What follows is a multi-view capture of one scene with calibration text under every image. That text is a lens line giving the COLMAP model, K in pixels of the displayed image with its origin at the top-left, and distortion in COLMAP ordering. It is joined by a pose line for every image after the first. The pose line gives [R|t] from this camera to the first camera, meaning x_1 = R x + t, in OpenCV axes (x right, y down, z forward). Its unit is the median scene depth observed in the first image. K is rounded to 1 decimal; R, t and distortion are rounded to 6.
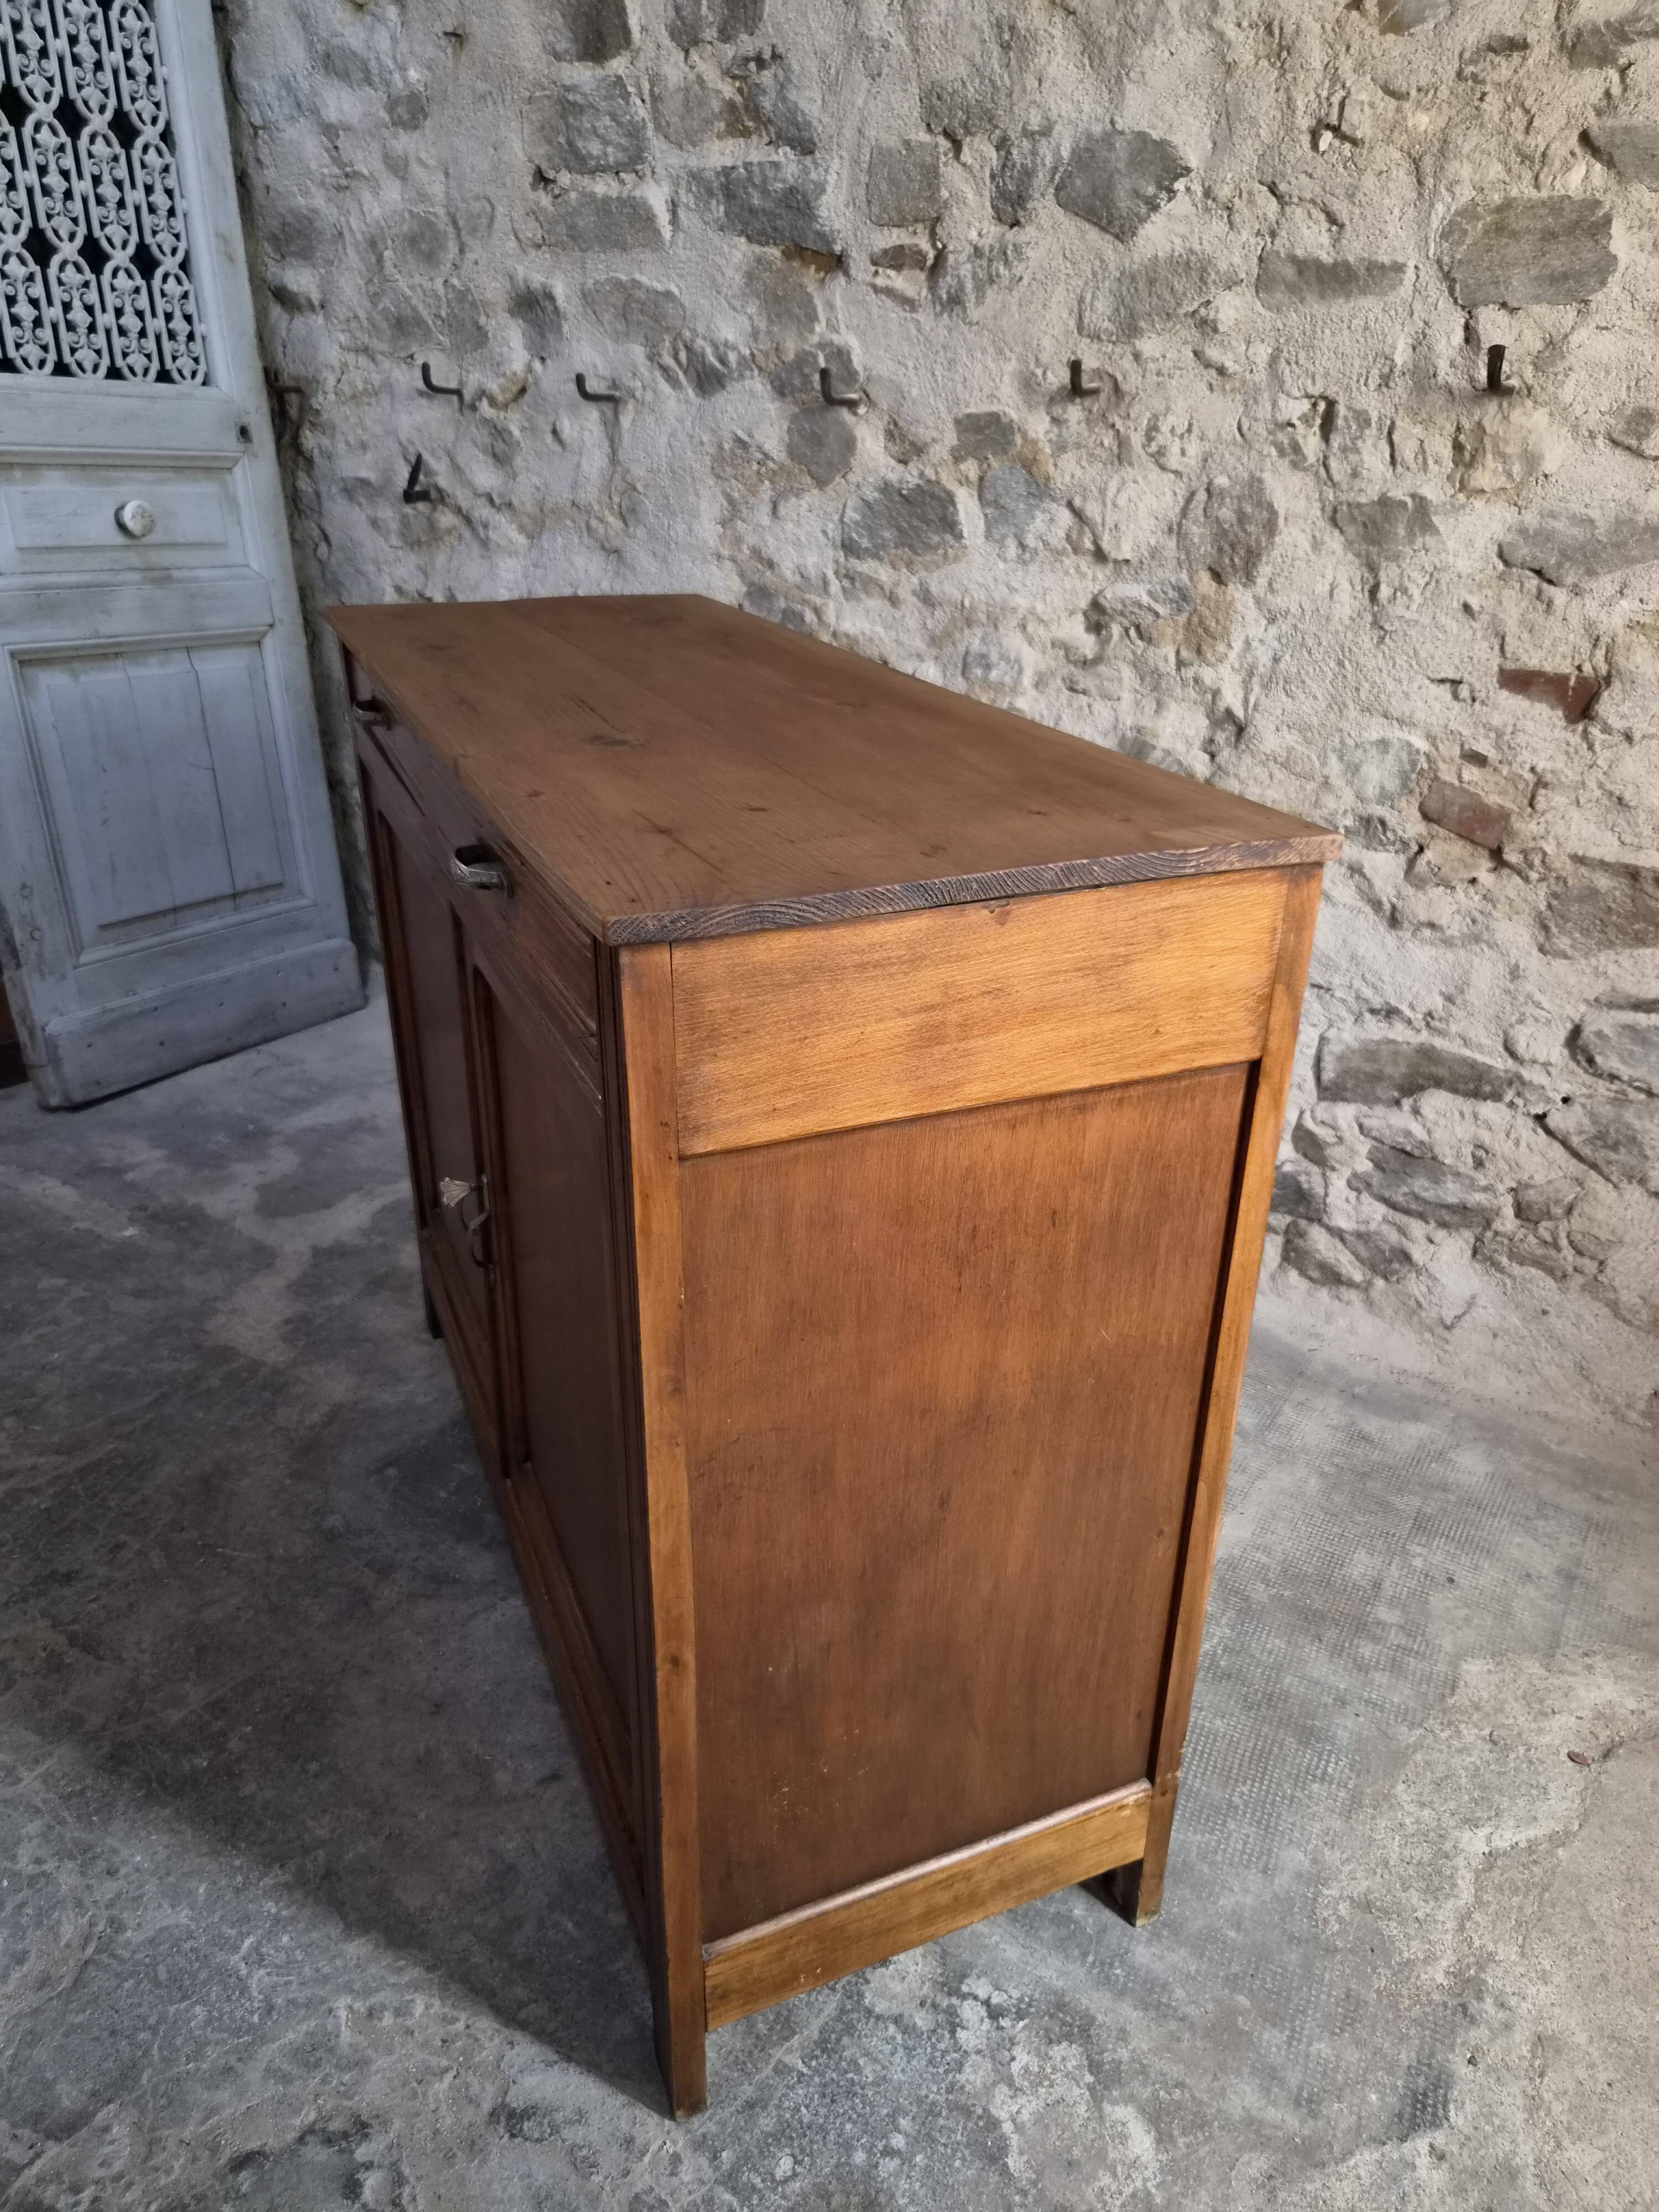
lens RADIAL K [[1500.3, 0, 848.3], [0, 1500.3, 1116.4], [0, 0, 1]] dist [0.055270, -0.044362]
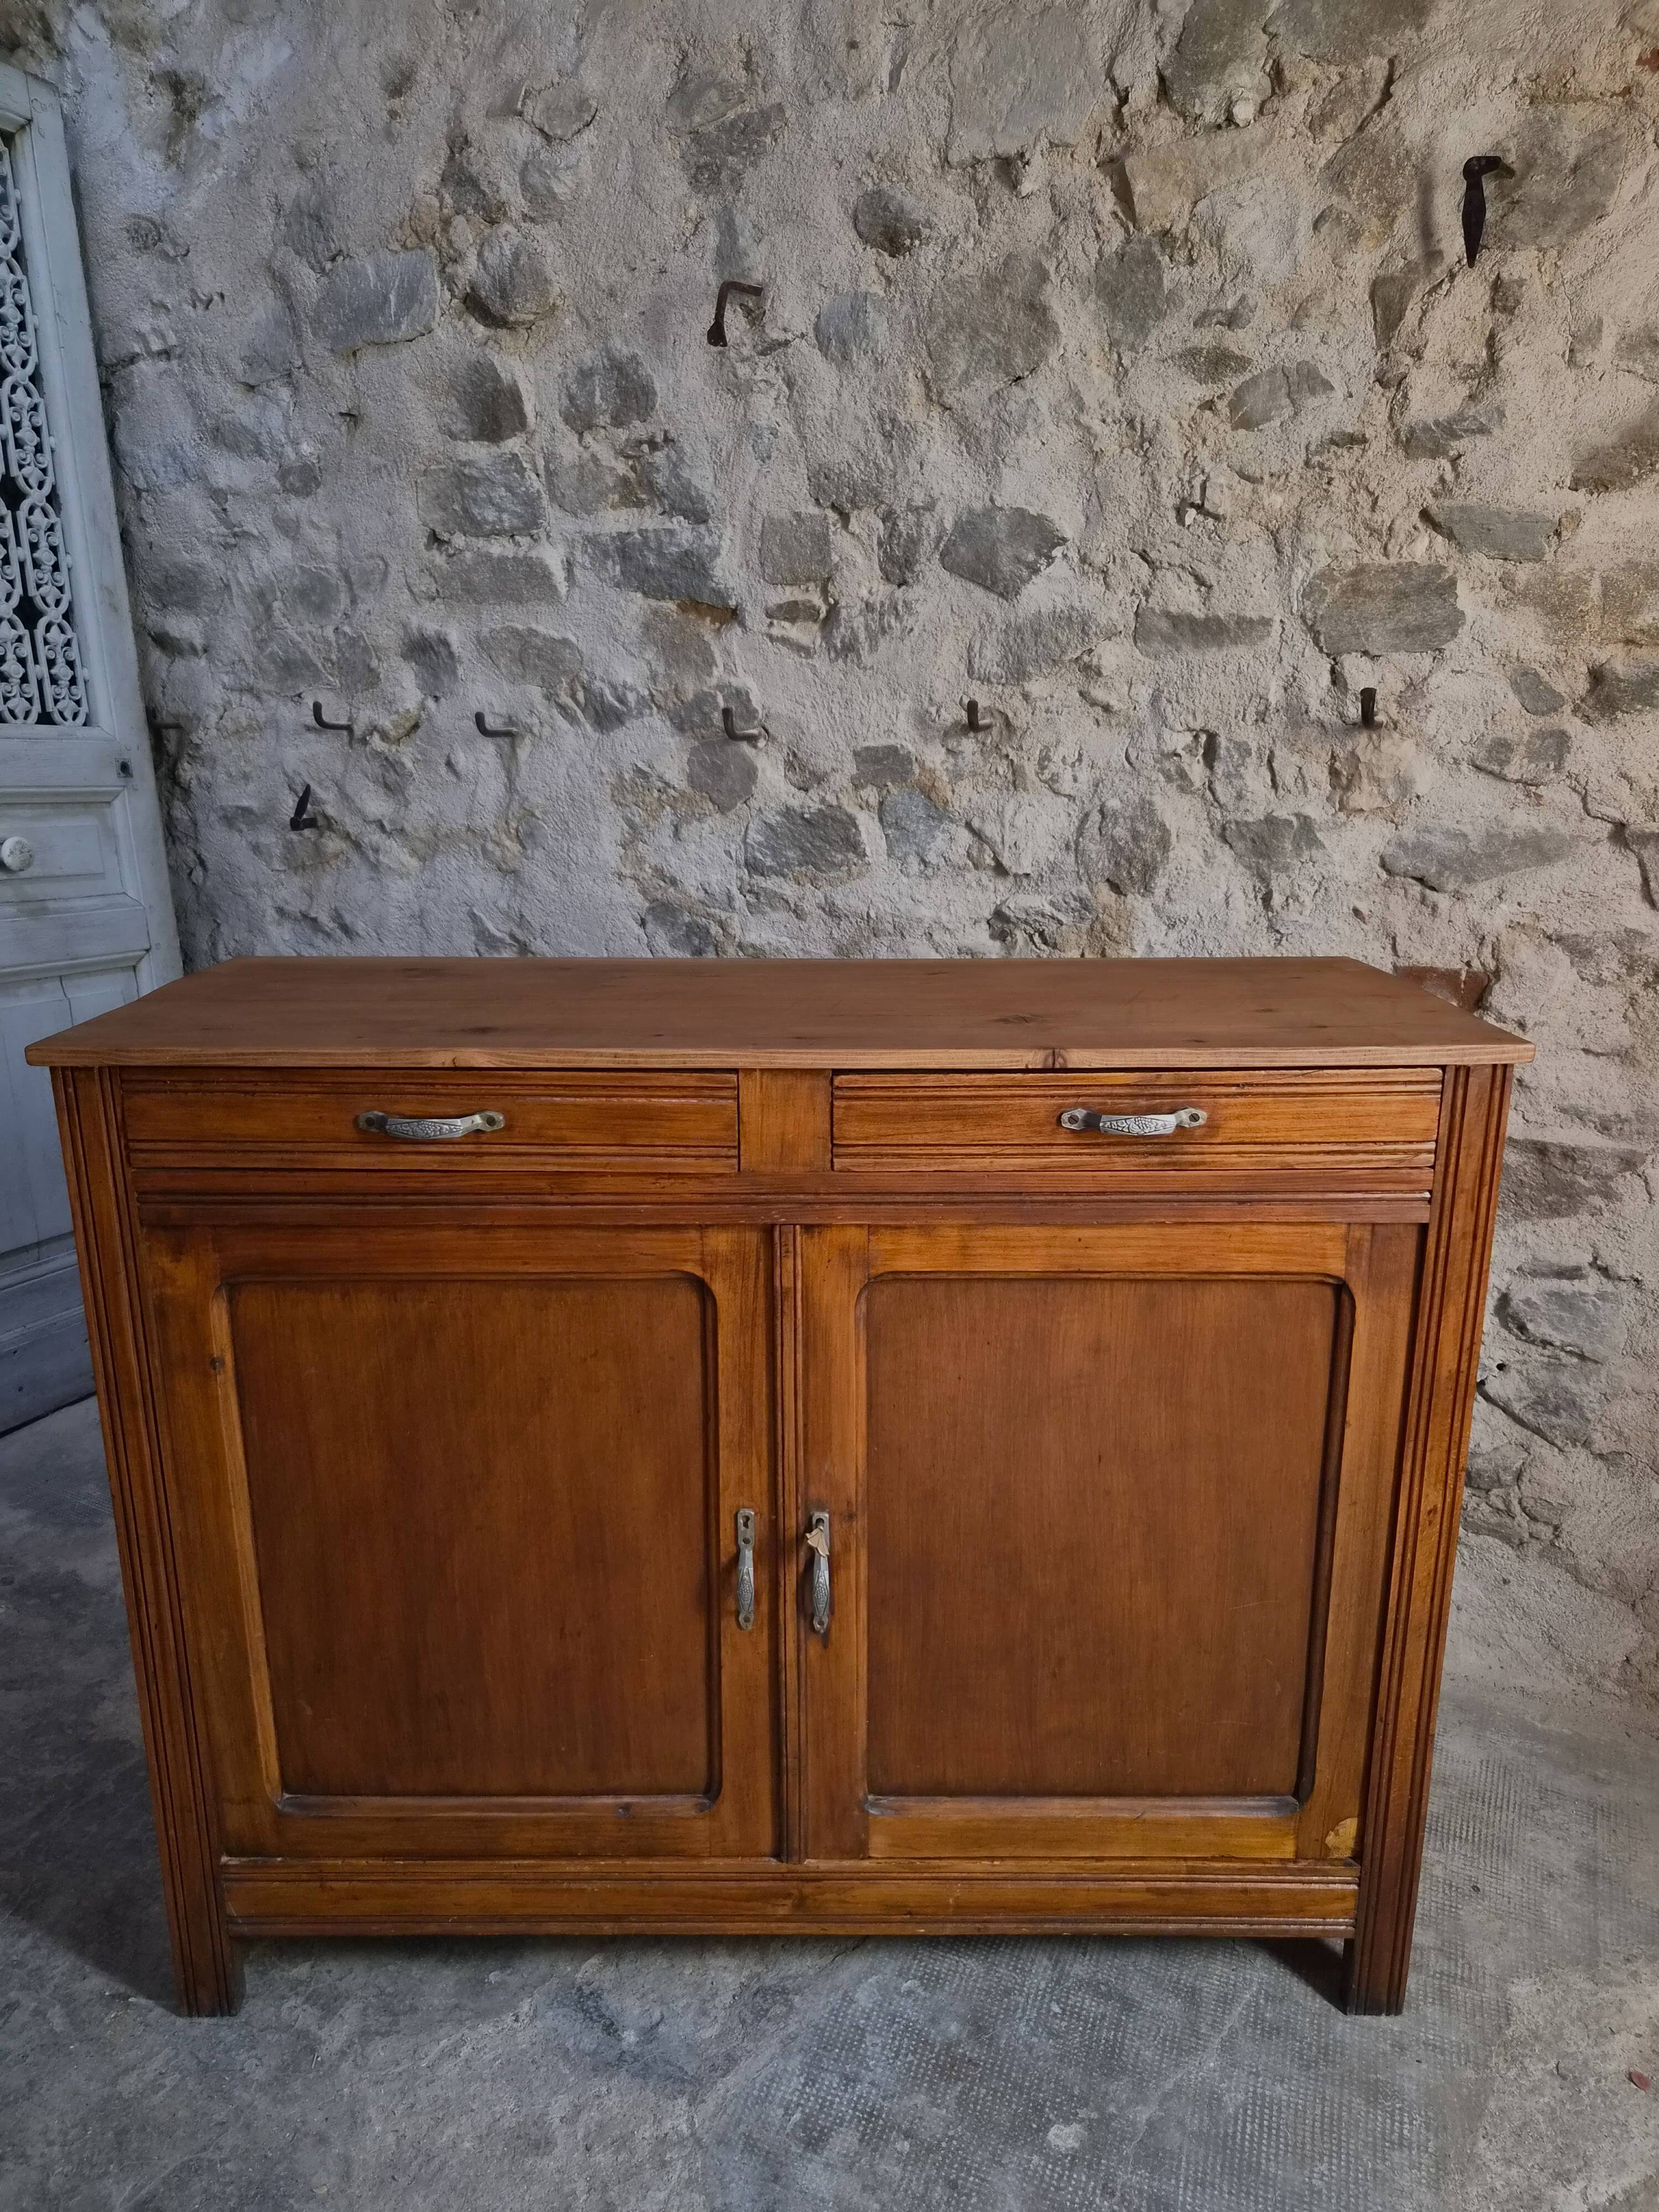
lens RADIAL K [[1487.5, 0, 835.6], [0, 1487.5, 1126.0], [0, 0, 1]] dist [0.068230, -0.053615]
pose [[0.992669, -0.048368, 0.110763, -0.075984], [0.065945, 0.984752, -0.160982, -0.035661], [-0.101288, 0.167106, 0.980722, 0.018644]]
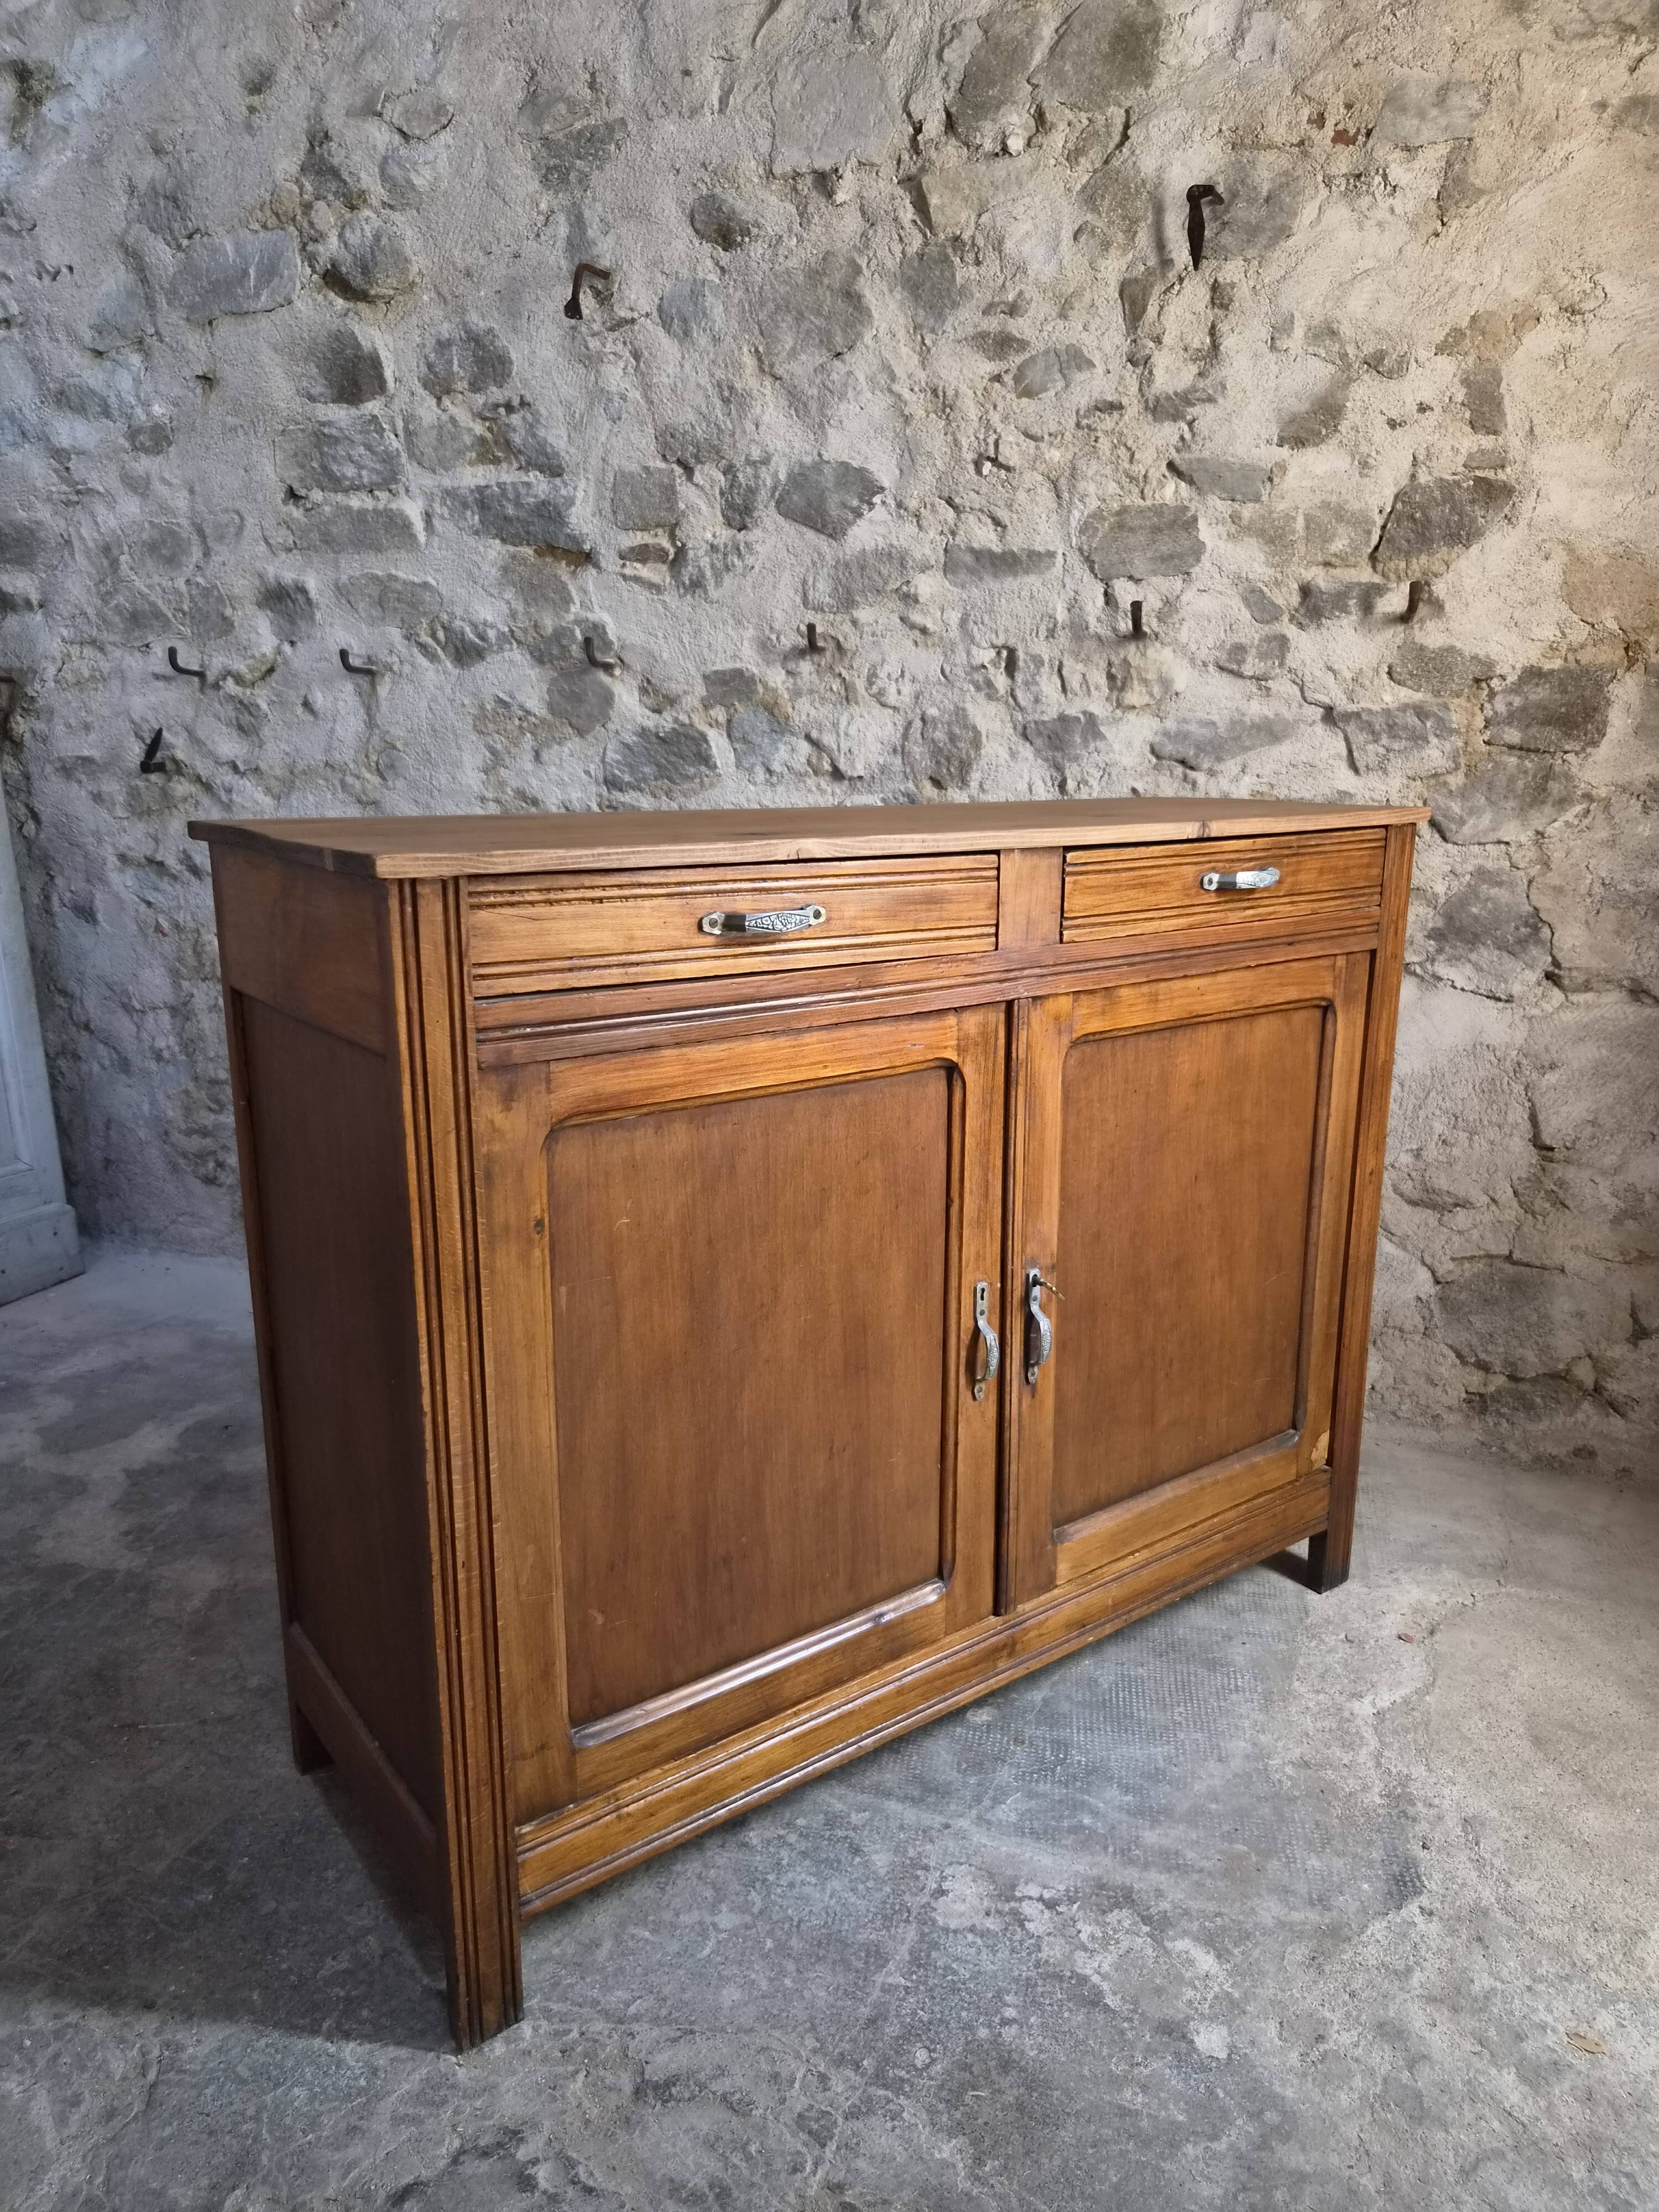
lens RADIAL K [[1493.5, 0, 849.8], [0, 1493.5, 1116.4], [0, 0, 1]] dist [0.060124, -0.045866]
pose [[0.955452, -0.081985, 0.283533, -0.200977], [0.140233, 0.971388, -0.191679, 0.140093], [-0.259705, 0.222901, 0.939611, -0.088758]]
